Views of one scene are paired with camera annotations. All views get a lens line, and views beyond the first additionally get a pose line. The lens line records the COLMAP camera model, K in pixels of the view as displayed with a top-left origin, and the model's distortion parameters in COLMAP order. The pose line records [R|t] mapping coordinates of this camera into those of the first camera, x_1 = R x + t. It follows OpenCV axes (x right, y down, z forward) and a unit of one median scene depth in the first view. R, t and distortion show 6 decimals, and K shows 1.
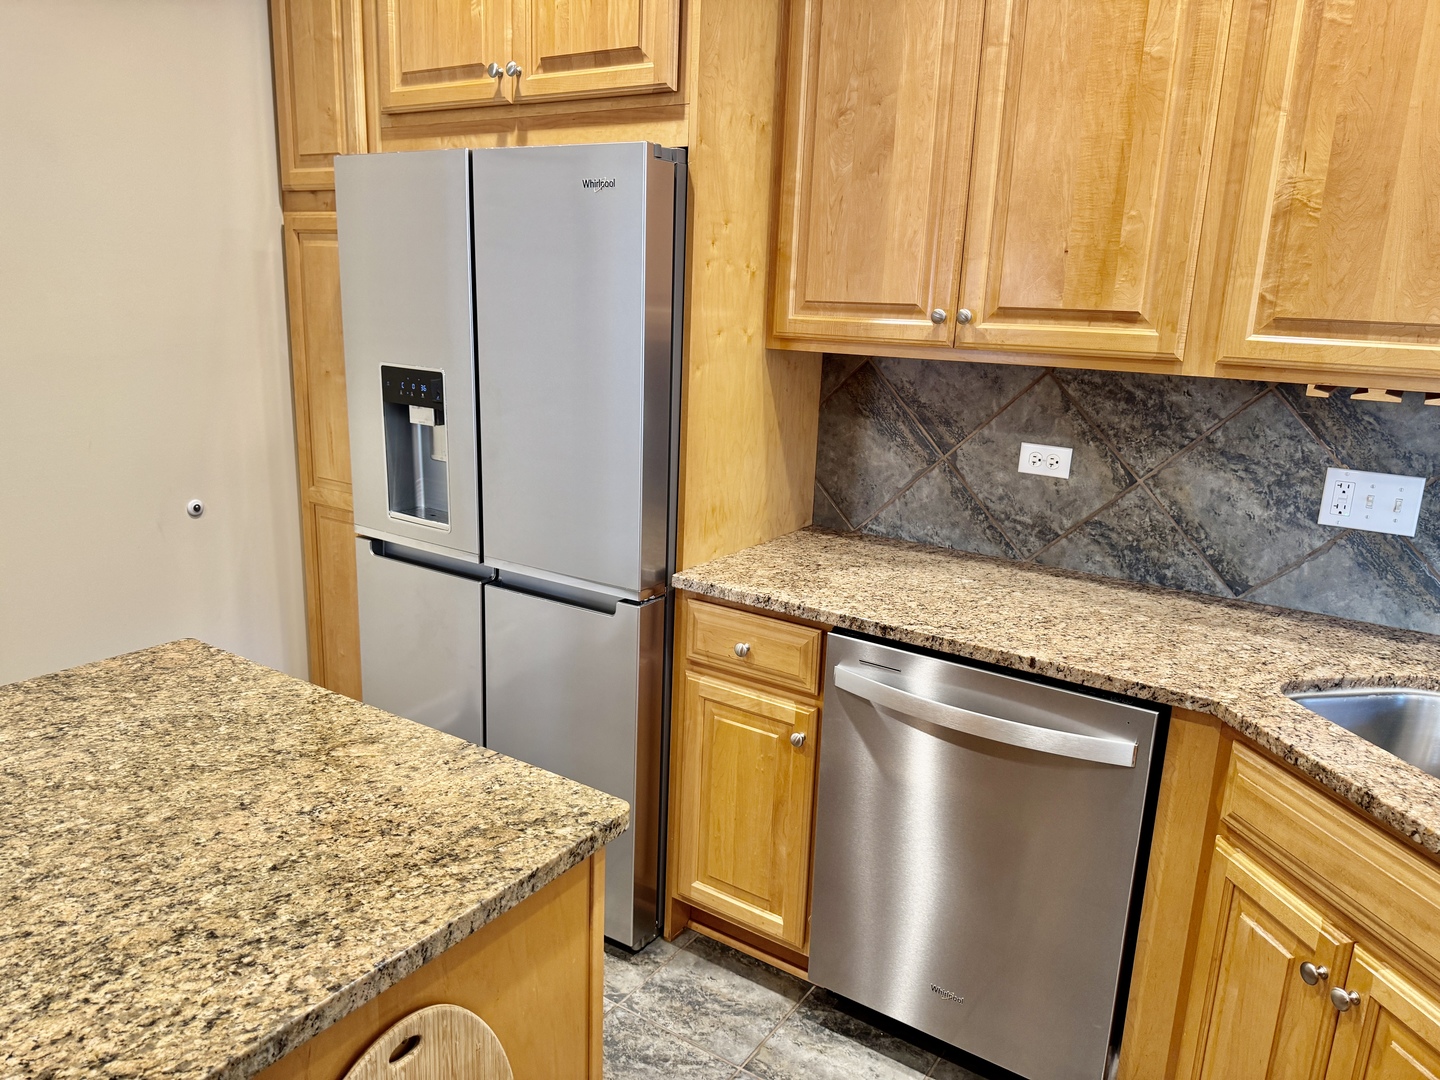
lens RADIAL K [[1020.3, 0, 719.7], [0, 1020.3, 538.8], [0, 0, 1]] dist [0.028467, -0.007098]
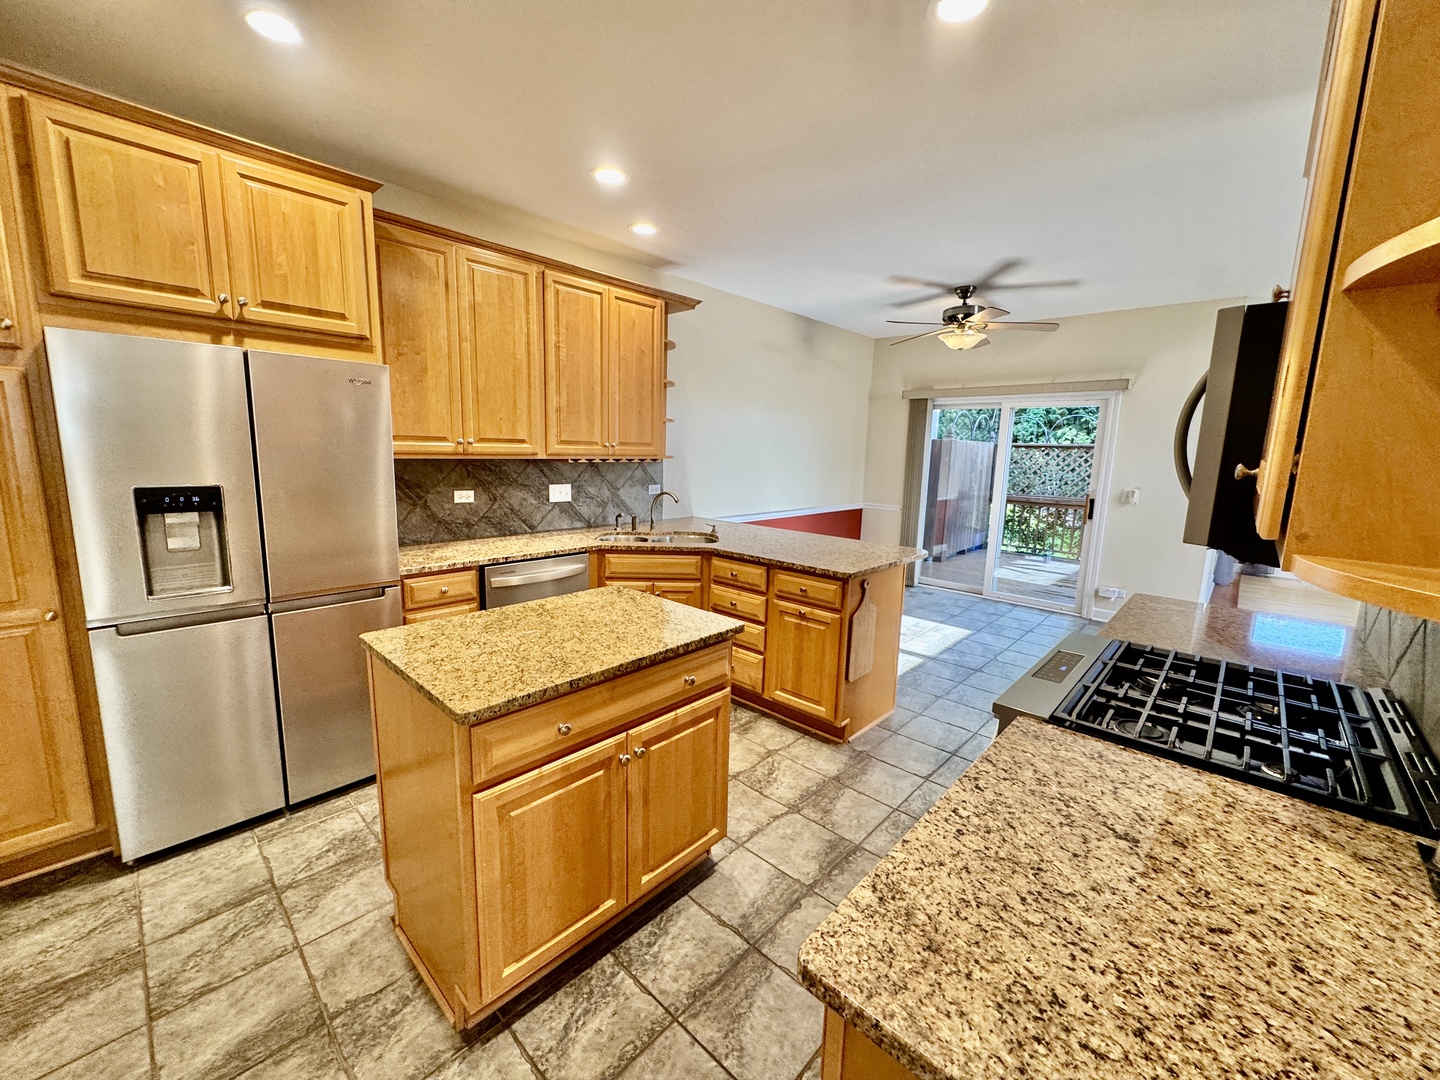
lens RADIAL K [[576.8, 0, 720.2], [0, 576.8, 537.2], [0, 0, 1]] dist [-0.000492, 0.000017]
pose [[0.155214, -0.187015, 0.970017, -1.106853], [0.210615, 0.965607, 0.152464, -0.071024], [-0.965168, 0.180636, 0.189264, 0.149500]]
